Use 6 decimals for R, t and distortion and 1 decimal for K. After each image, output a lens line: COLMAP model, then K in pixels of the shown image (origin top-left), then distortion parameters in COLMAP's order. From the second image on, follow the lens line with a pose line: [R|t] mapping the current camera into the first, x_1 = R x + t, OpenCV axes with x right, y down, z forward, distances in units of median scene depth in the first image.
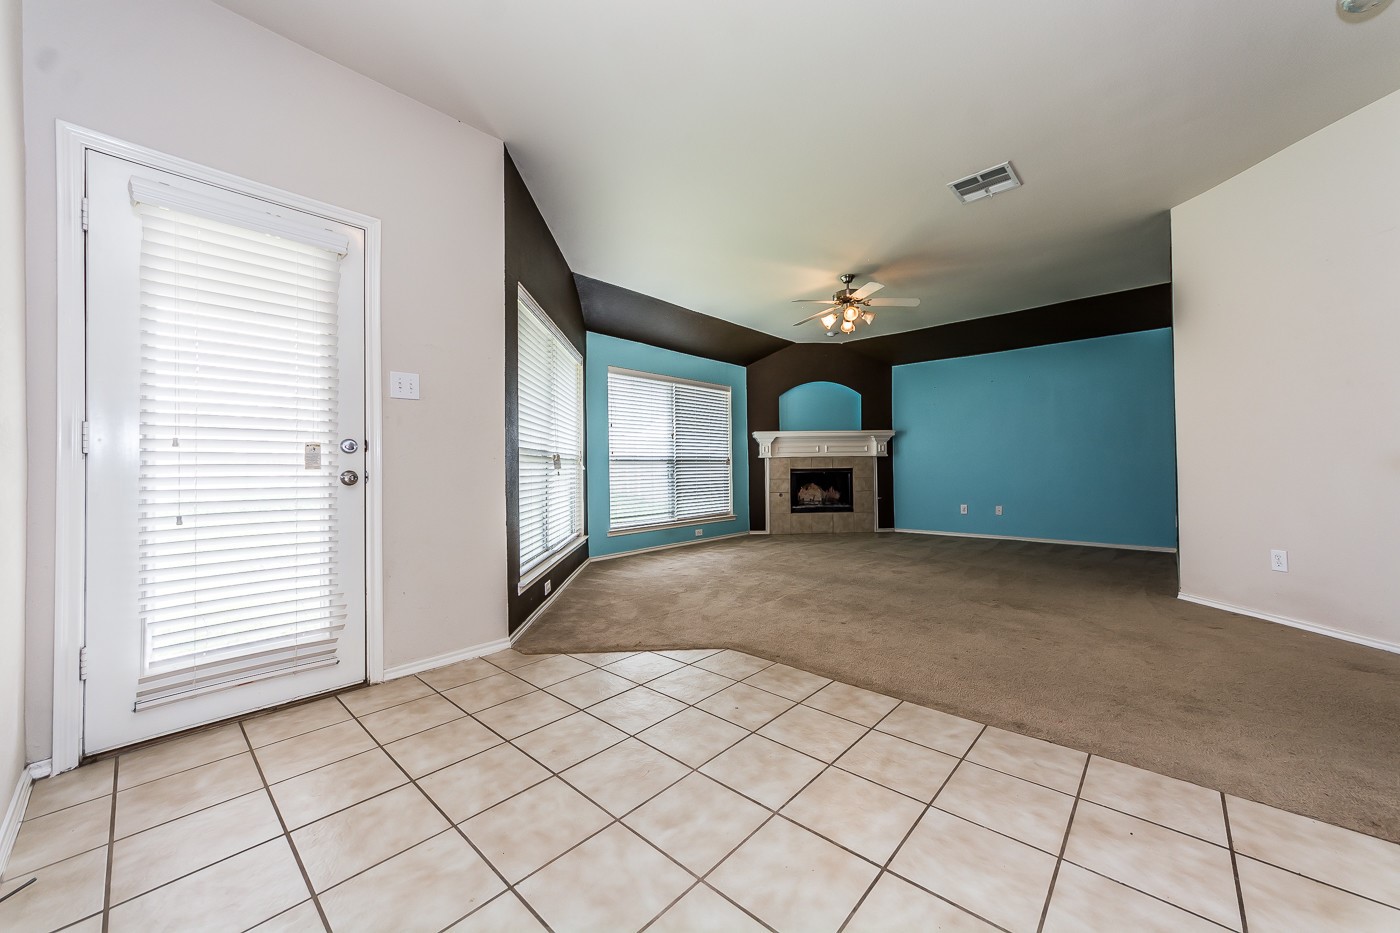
lens RADIAL K [[516.5, 0, 704.4], [0, 516.5, 463.2], [0, 0, 1]] dist [-0.001372, -0.000066]
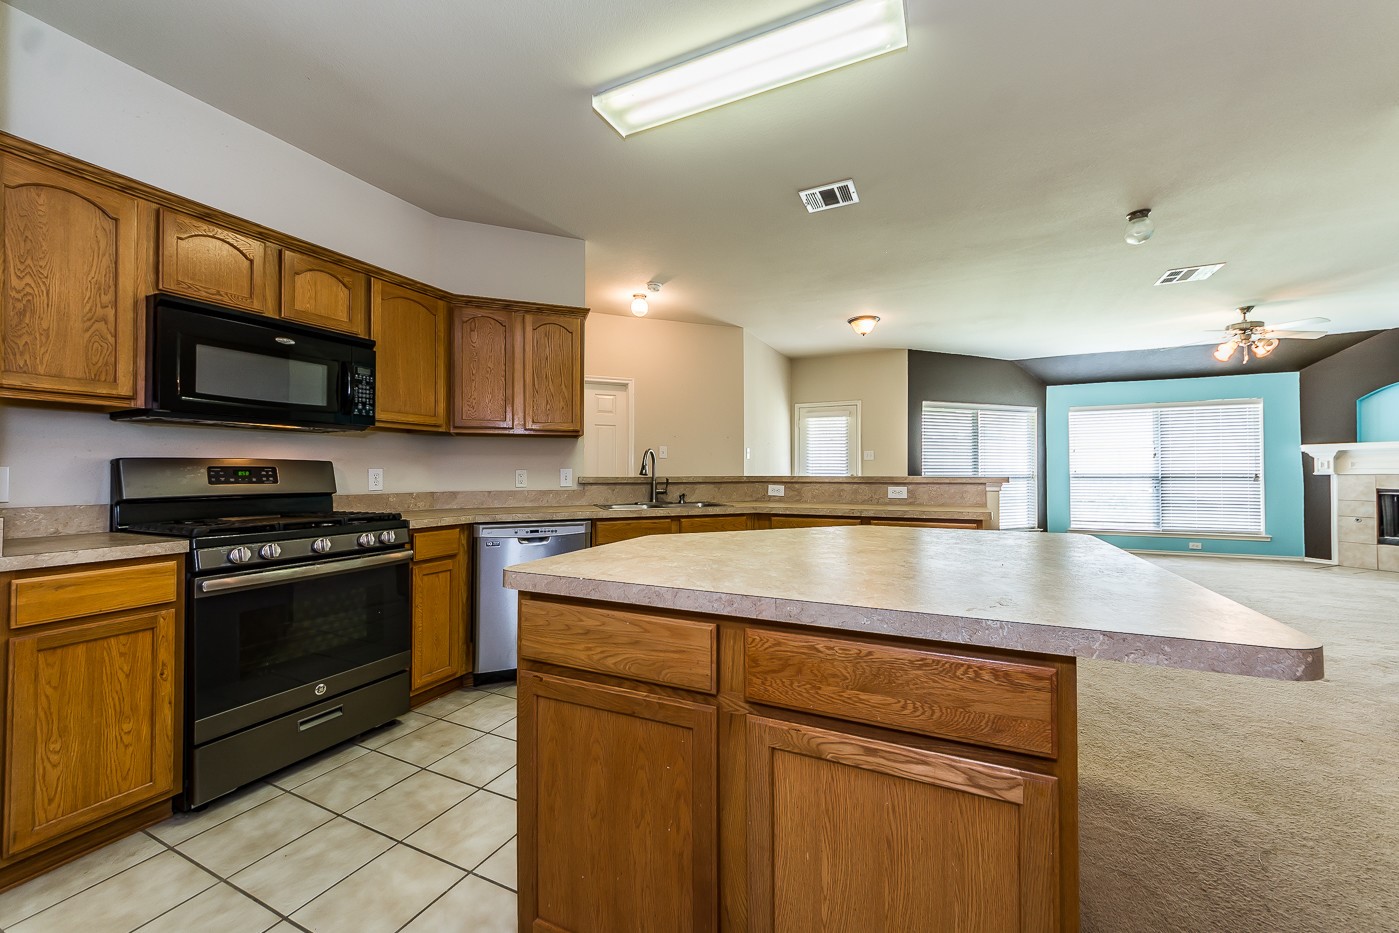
lens RADIAL K [[519.6, 0, 713.9], [0, 519.6, 466.4], [0, 0, 1]] dist [0.002009, 0.000180]
pose [[0.298794, 0.001487, -0.954316, 0.651773], [0.009060, 0.999949, 0.004395, -0.037643], [0.954275, -0.009959, 0.298765, -0.229853]]
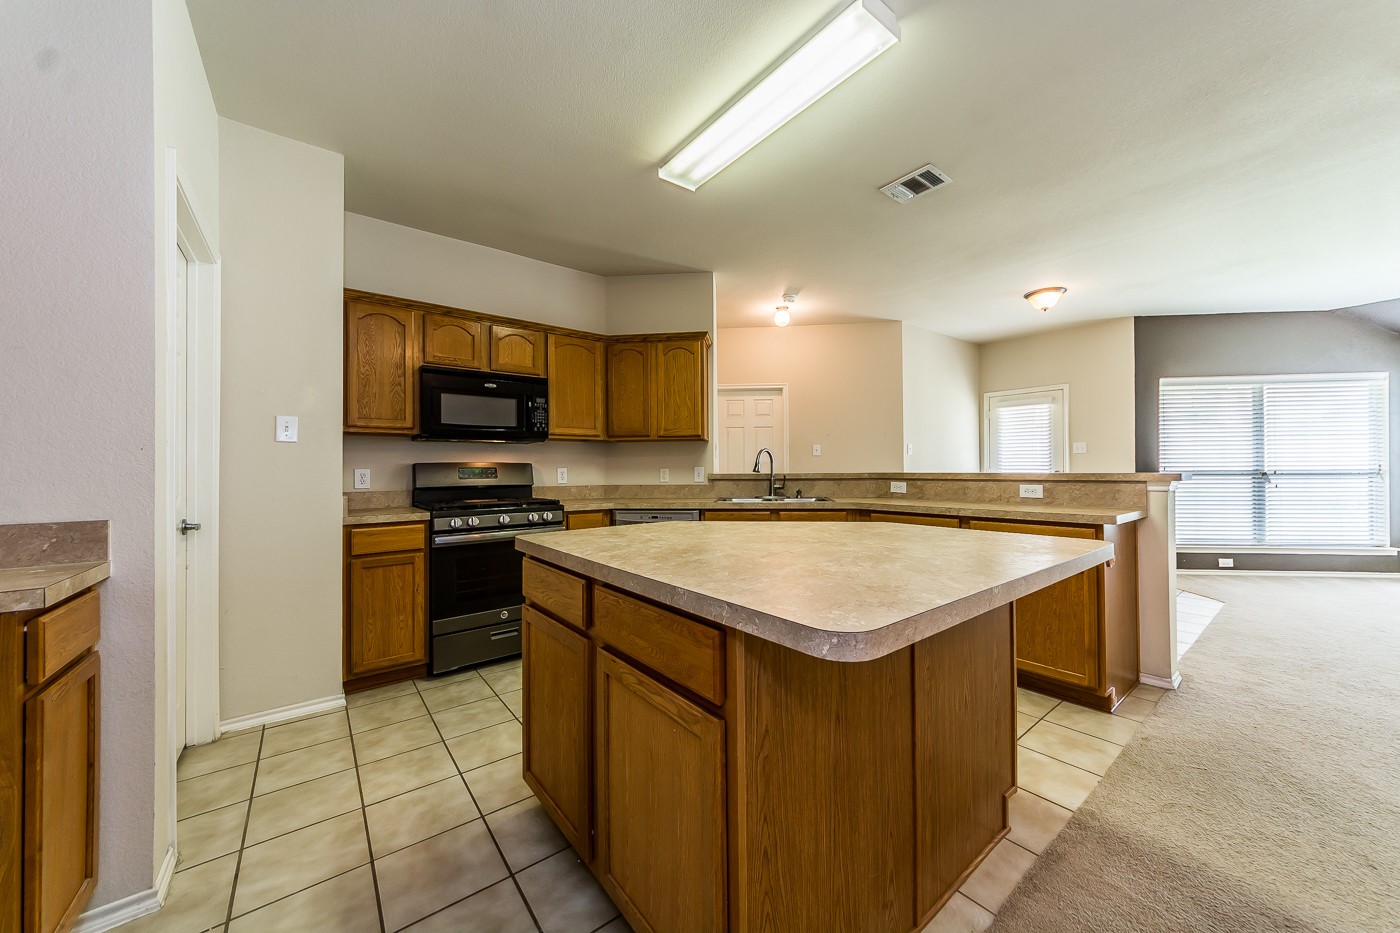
lens RADIAL K [[498.2, 0, 705.8], [0, 498.2, 465.5], [0, 0, 1]] dist [0.014896, -0.009819]
pose [[-0.166120, 0.005979, -0.986087, 0.694969], [0.020560, 0.999785, 0.002599, -0.037521], [0.985891, -0.019842, -0.166208, -0.114916]]
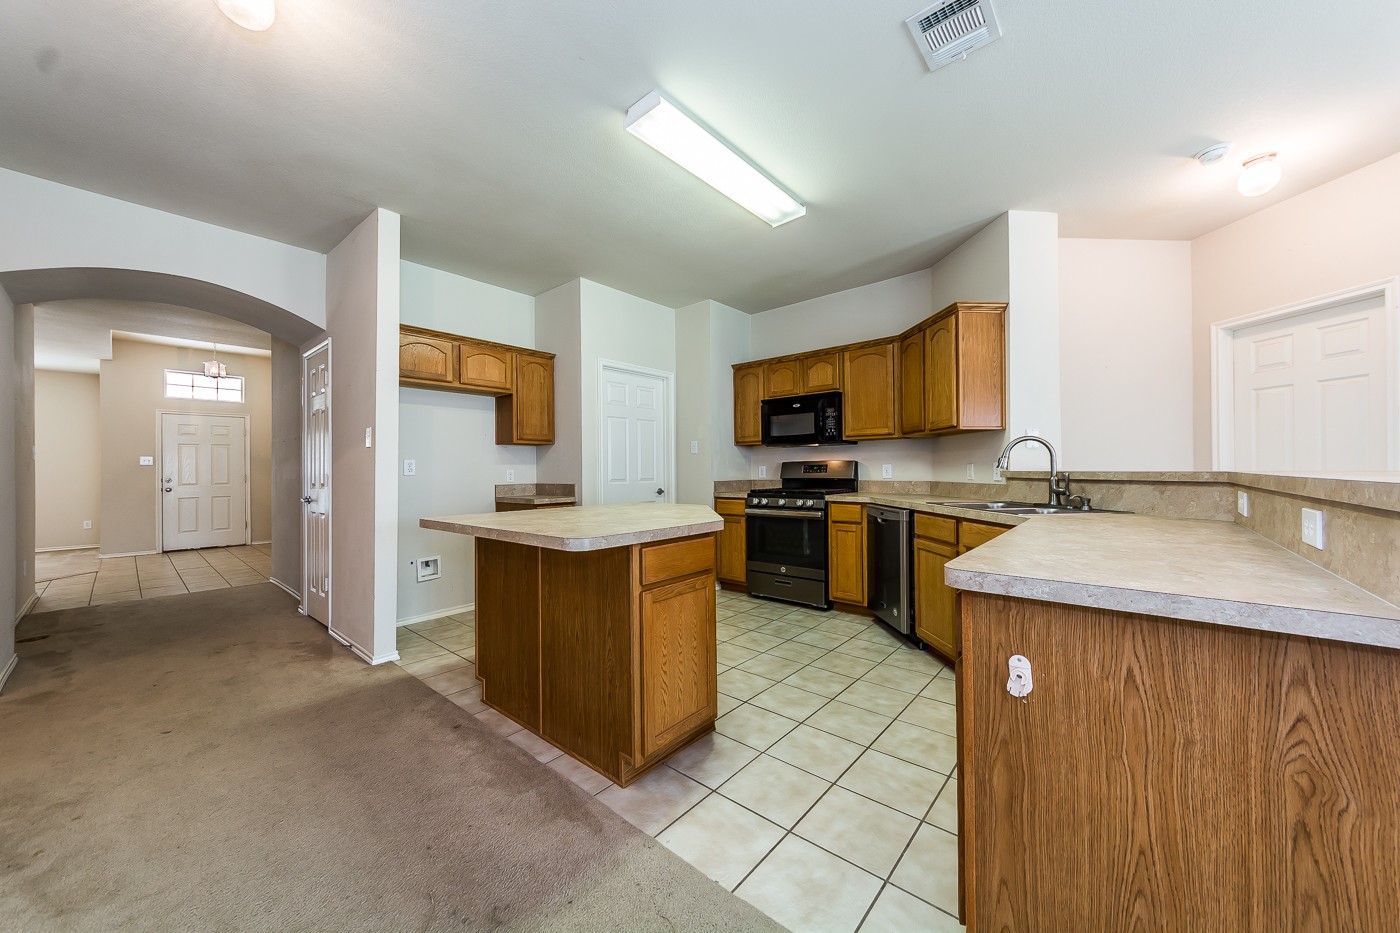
lens RADIAL K [[498.2, 0, 705.8], [0, 498.2, 465.5], [0, 0, 1]] dist [0.014896, -0.009819]
pose [[-0.999344, 0.023588, -0.027472, 0.417063], [0.024086, 0.999549, -0.017938, -0.029547], [0.027037, -0.018588, -0.999462, 0.233396]]
